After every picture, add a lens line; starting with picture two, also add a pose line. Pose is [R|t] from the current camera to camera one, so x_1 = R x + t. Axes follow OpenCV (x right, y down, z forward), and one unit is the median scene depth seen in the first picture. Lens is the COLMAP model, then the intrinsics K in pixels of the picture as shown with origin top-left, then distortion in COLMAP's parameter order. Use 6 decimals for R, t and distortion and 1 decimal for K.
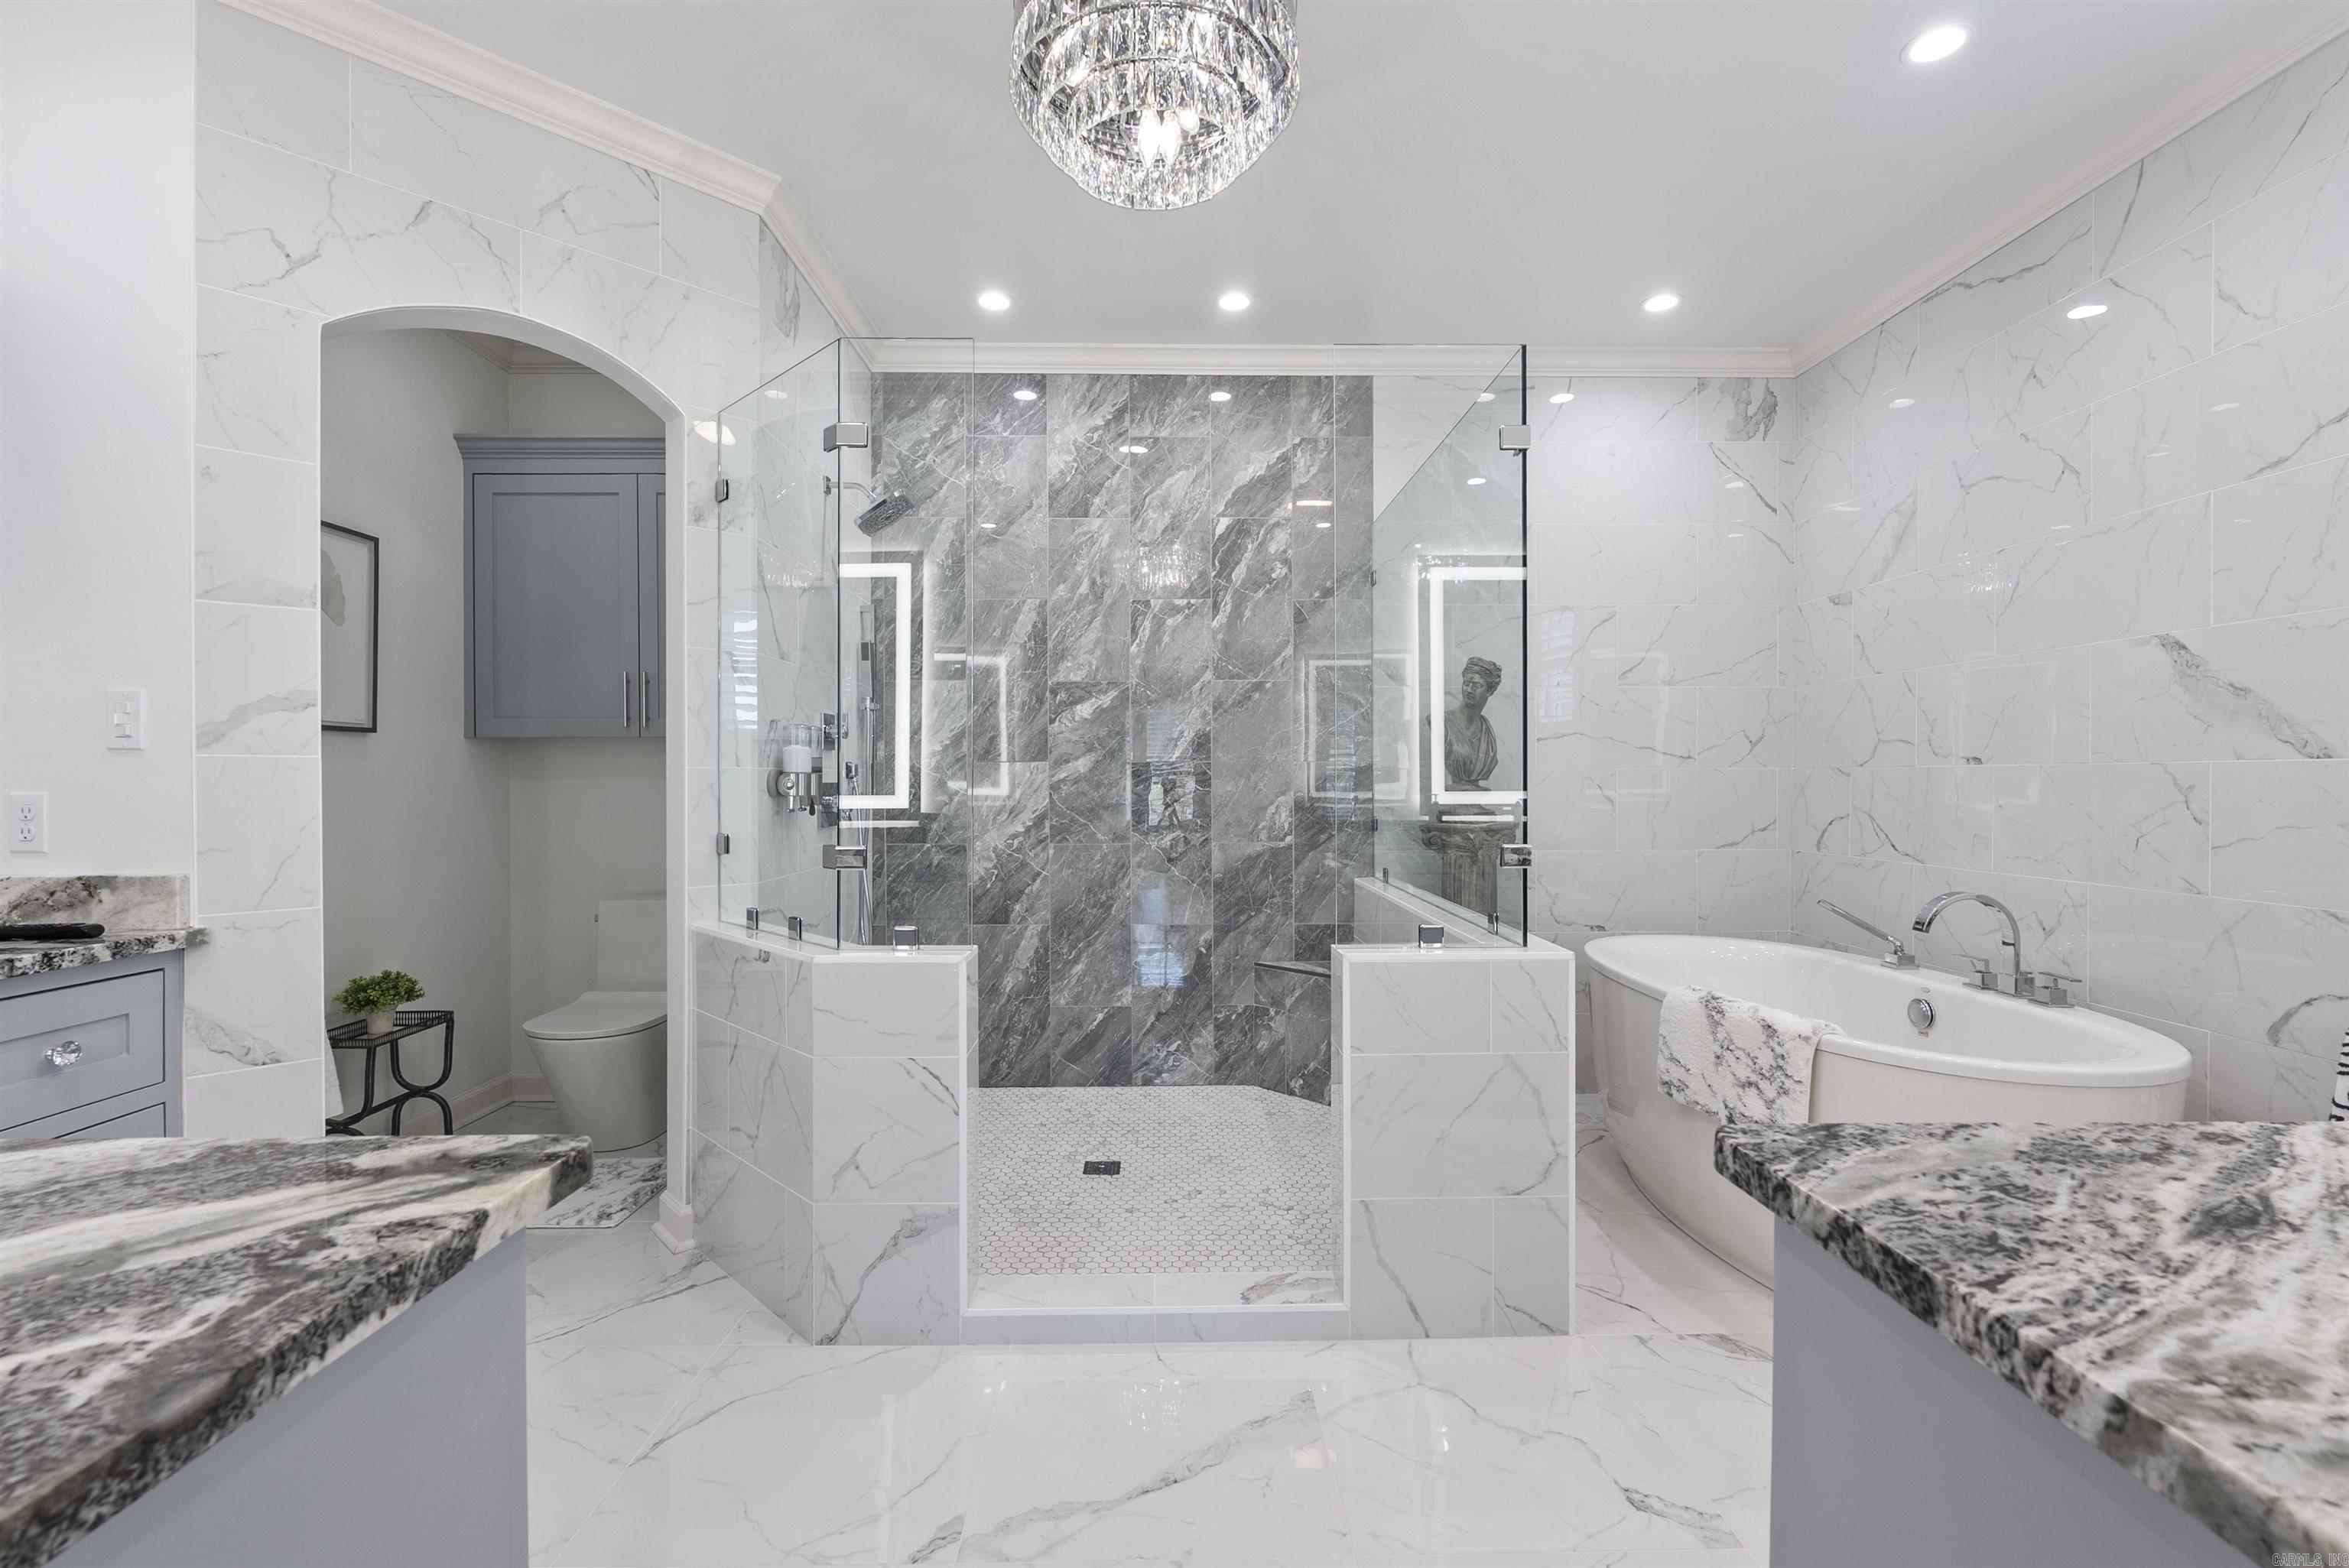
lens RADIAL K [[1036.5, 0, 1180.3], [0, 1036.5, 776.8], [0, 0, 1]] dist [-0.004200, 0.000986]
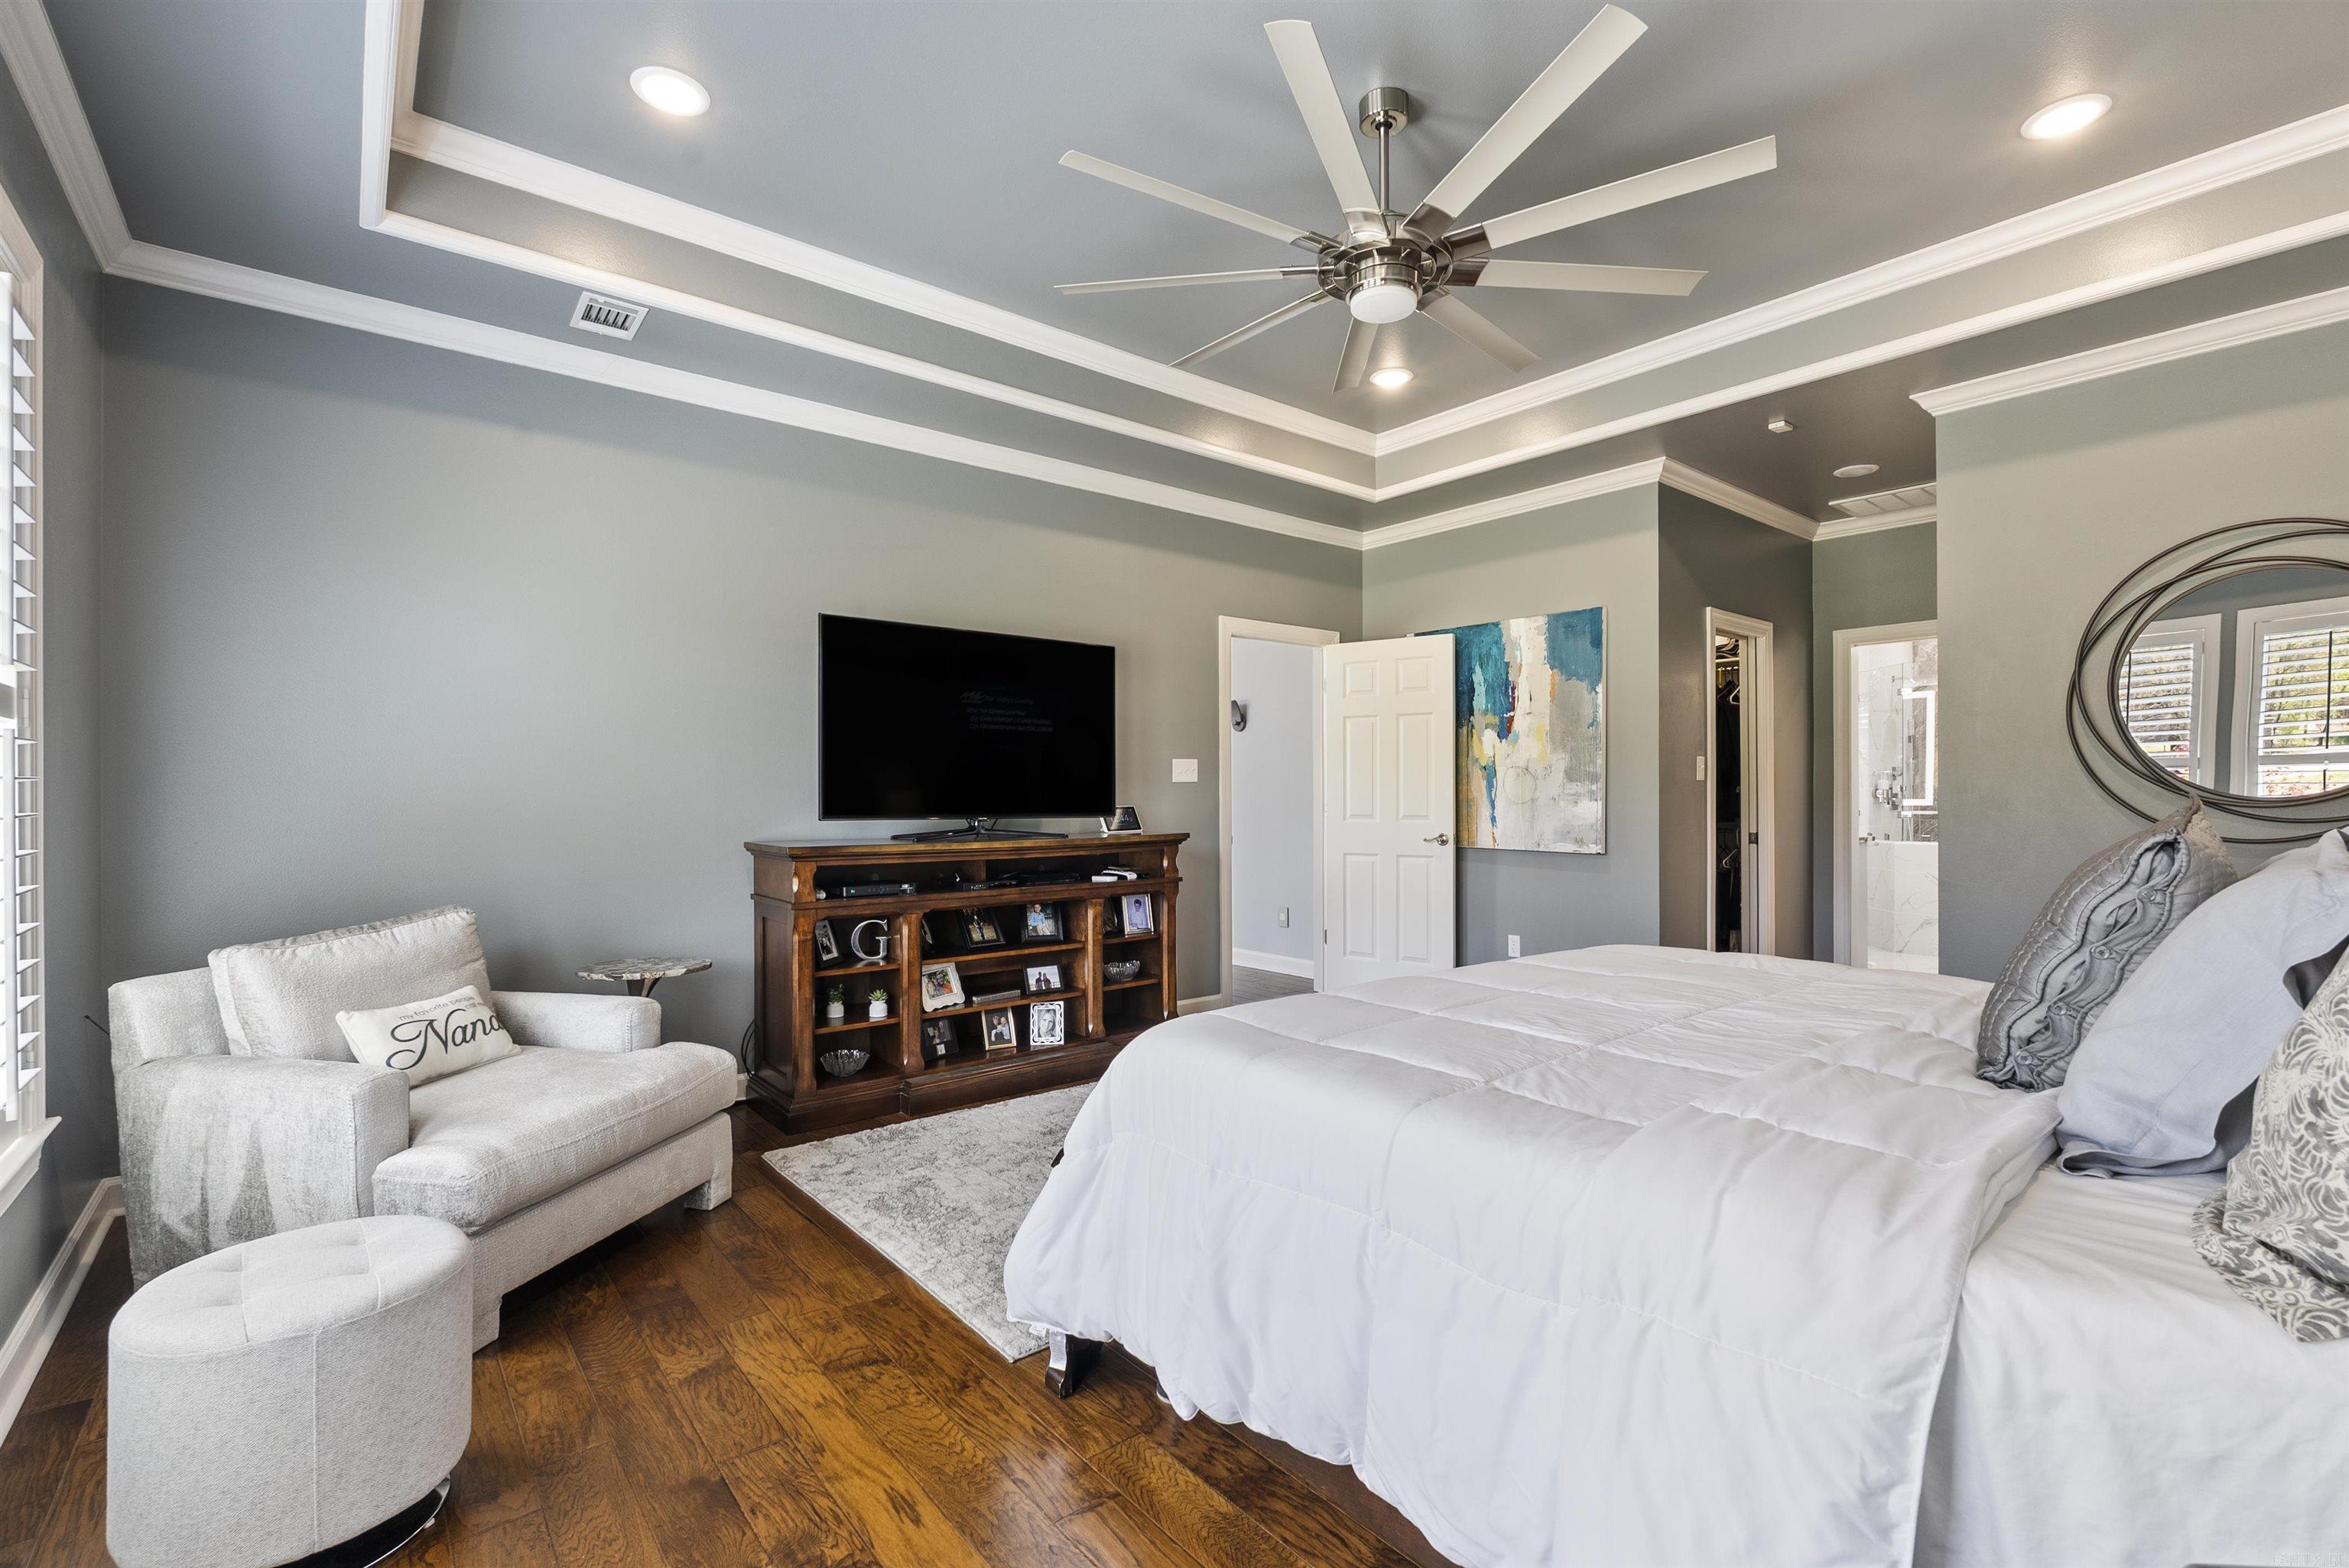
lens RADIAL K [[1036.5, 0, 1177.2], [0, 1036.5, 787.8], [0, 0, 1]] dist [-0.004200, 0.000986]
pose [[0.619655, 0.003377, -0.784867, 0.473935], [0.000246, 0.999990, 0.004496, -0.016741], [0.784875, -0.002979, 0.619648, -1.641679]]
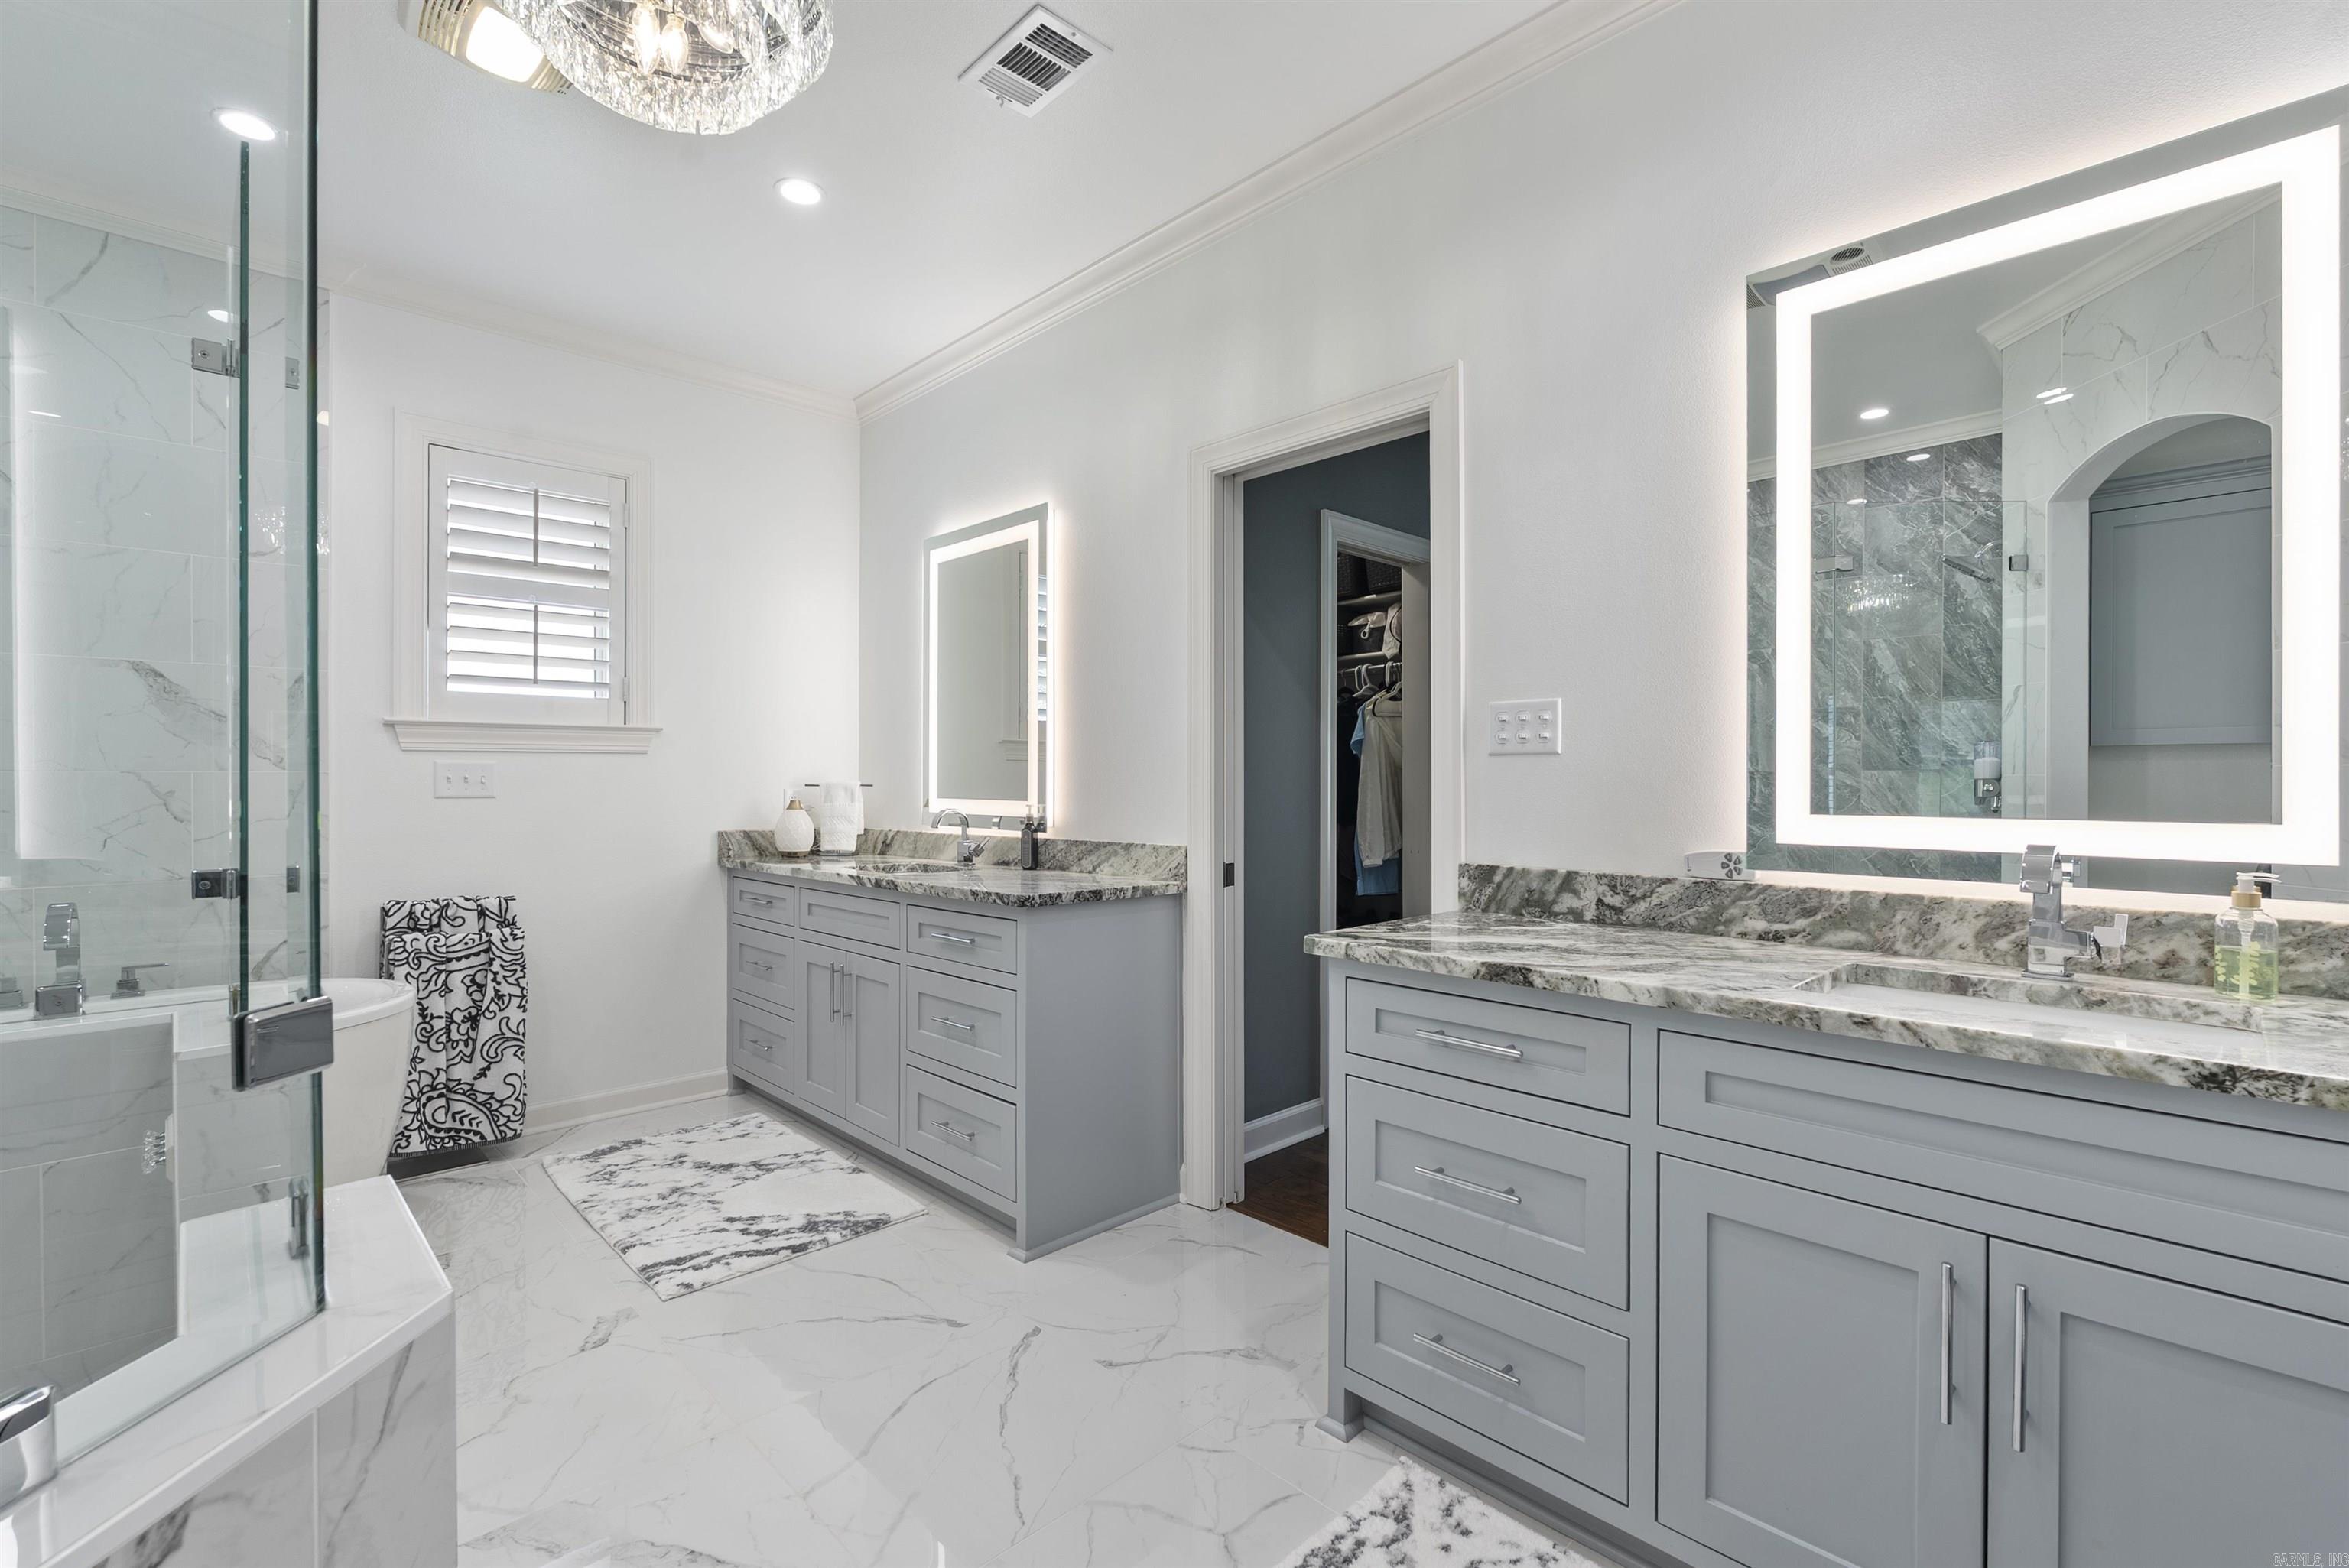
lens RADIAL K [[1036.5, 0, 1177.2], [0, 1036.5, 784.6], [0, 0, 1]] dist [-0.004200, 0.000986]
pose [[-0.678821, 0.000193, 0.734304, -0.711554], [0.001510, 0.999998, 0.001132, 0.001596], [-0.734302, 0.001878, -0.678820, 0.957824]]
